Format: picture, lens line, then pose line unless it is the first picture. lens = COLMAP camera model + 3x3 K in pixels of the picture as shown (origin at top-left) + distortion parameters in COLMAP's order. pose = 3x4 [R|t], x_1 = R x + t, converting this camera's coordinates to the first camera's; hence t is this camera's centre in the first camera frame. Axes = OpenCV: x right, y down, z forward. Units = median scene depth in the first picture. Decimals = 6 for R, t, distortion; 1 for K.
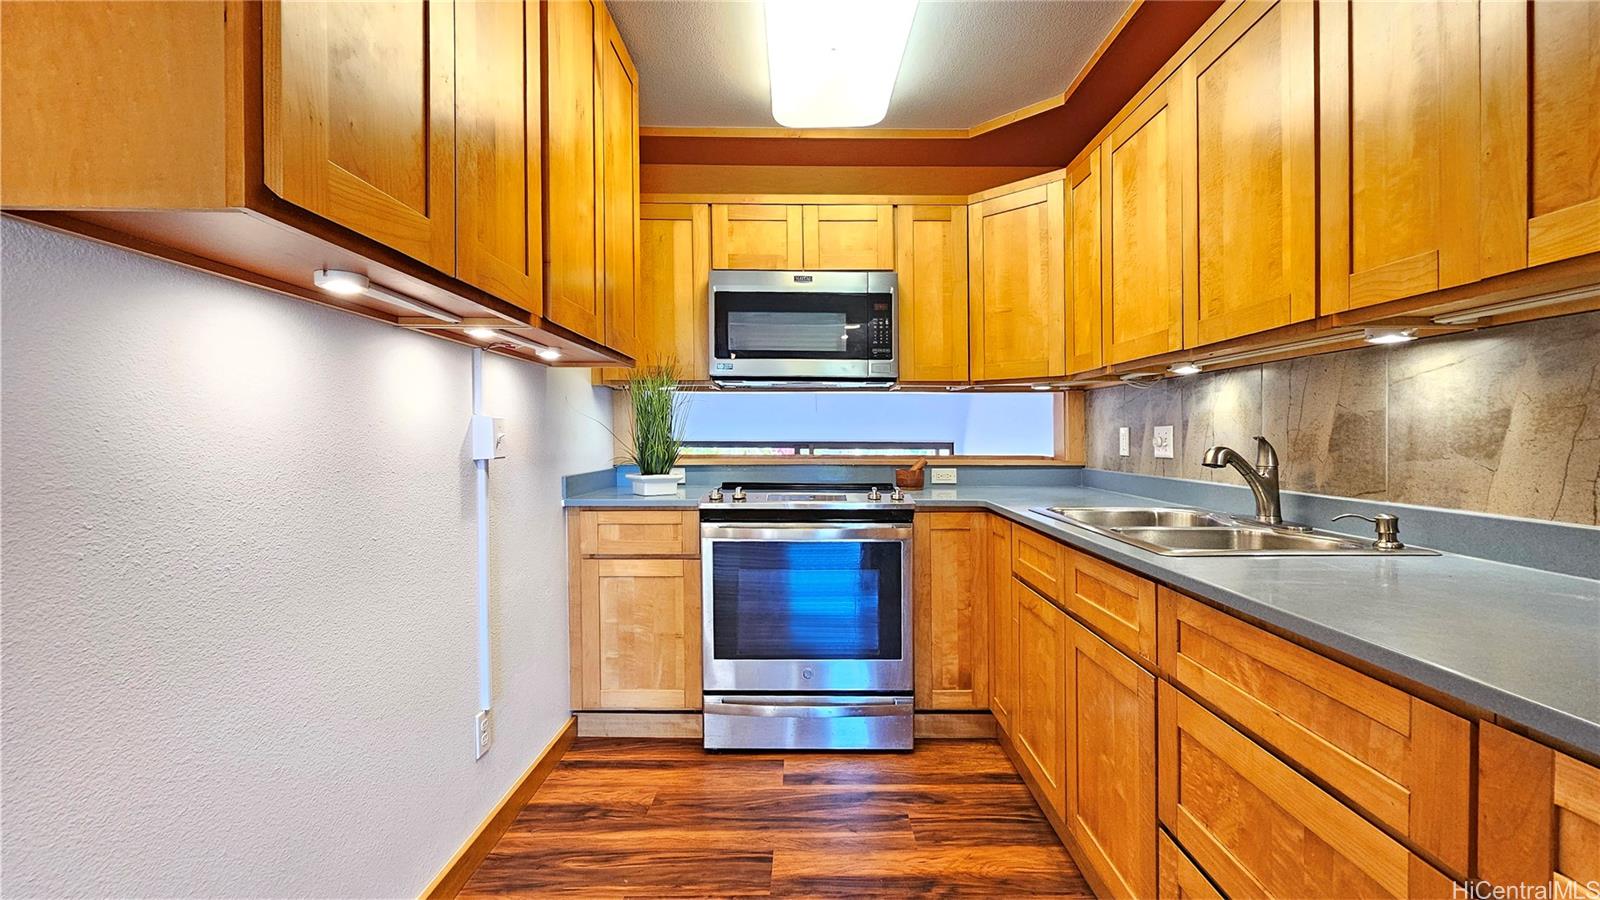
lens RADIAL K [[657.6, 0, 804.7], [0, 657.6, 440.8], [0, 0, 1]] dist [0.001313, -0.000160]
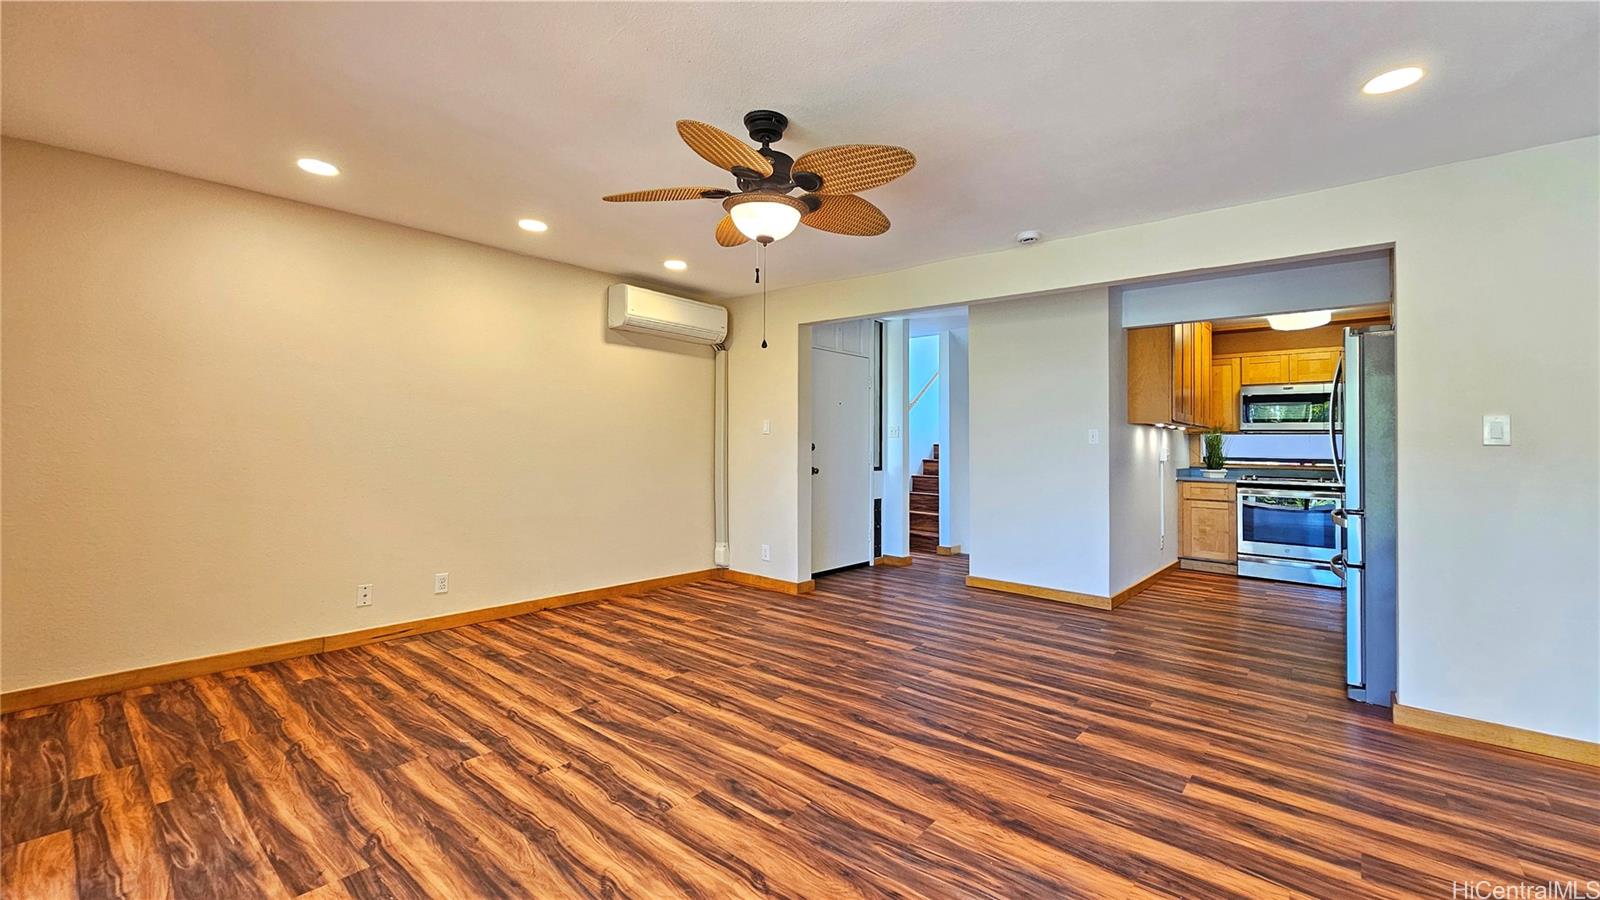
lens RADIAL K [[657.6, 0, 802.9], [0, 657.6, 426.6], [0, 0, 1]] dist [0.001313, -0.000160]
pose [[0.757410, -0.001289, -0.652938, 0.232907], [-0.022675, 0.999343, -0.028275, -0.007475], [0.652545, 0.036221, 0.756883, -2.014789]]
